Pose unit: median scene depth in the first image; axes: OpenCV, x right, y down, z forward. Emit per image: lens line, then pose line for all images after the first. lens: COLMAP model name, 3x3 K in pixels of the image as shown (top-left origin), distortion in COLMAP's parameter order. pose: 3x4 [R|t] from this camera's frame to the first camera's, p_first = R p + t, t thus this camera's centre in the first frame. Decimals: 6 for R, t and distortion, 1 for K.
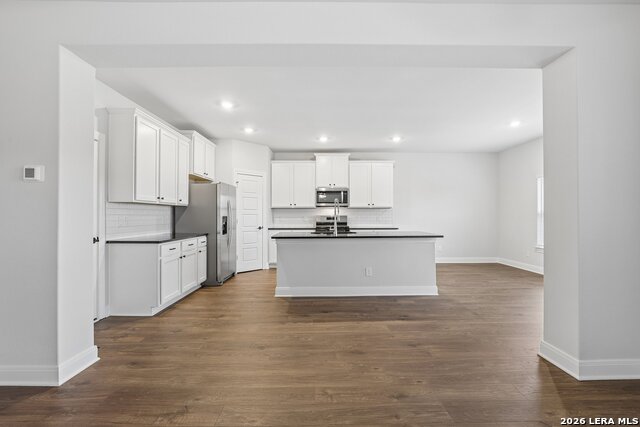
lens RADIAL K [[295.7, 0, 321.5], [0, 295.7, 216.2], [0, 0, 1]] dist [-0.010396, -0.001361]
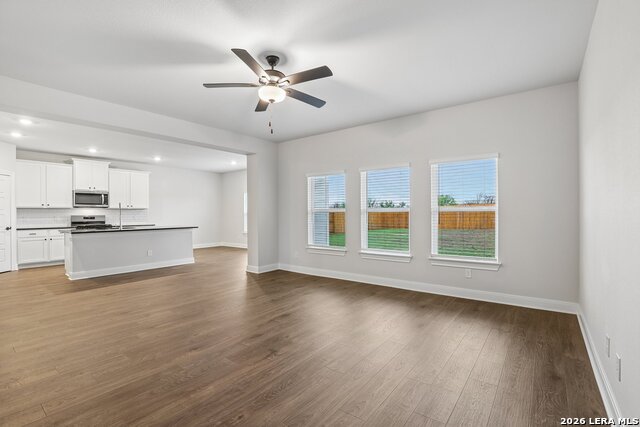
lens RADIAL K [[295.7, 0, 321.2], [0, 295.7, 213.3], [0, 0, 1]] dist [-0.010396, -0.001361]
pose [[0.626787, -0.002461, 0.779187, -0.289503], [0.006380, 0.999978, -0.001974, -0.001799], [-0.779164, 0.006208, 0.626789, -0.382790]]
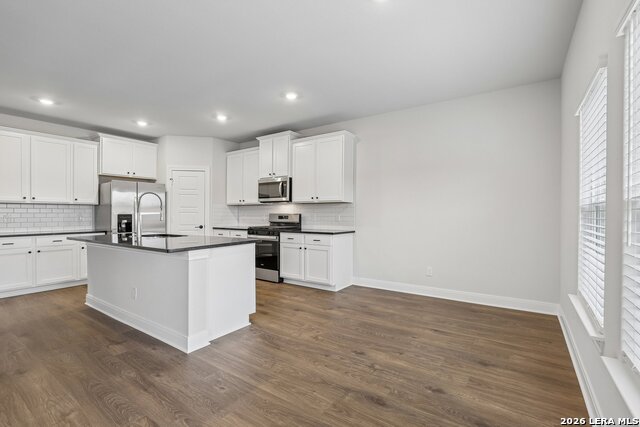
lens RADIAL K [[295.7, 0, 322.7], [0, 295.7, 211.3], [0, 0, 1]] dist [-0.010396, -0.001361]
pose [[0.810536, -0.004032, -0.585675, 0.599993], [-0.001770, 0.999955, -0.009333, -0.000924], [0.585686, 0.008602, 0.810492, 0.444878]]
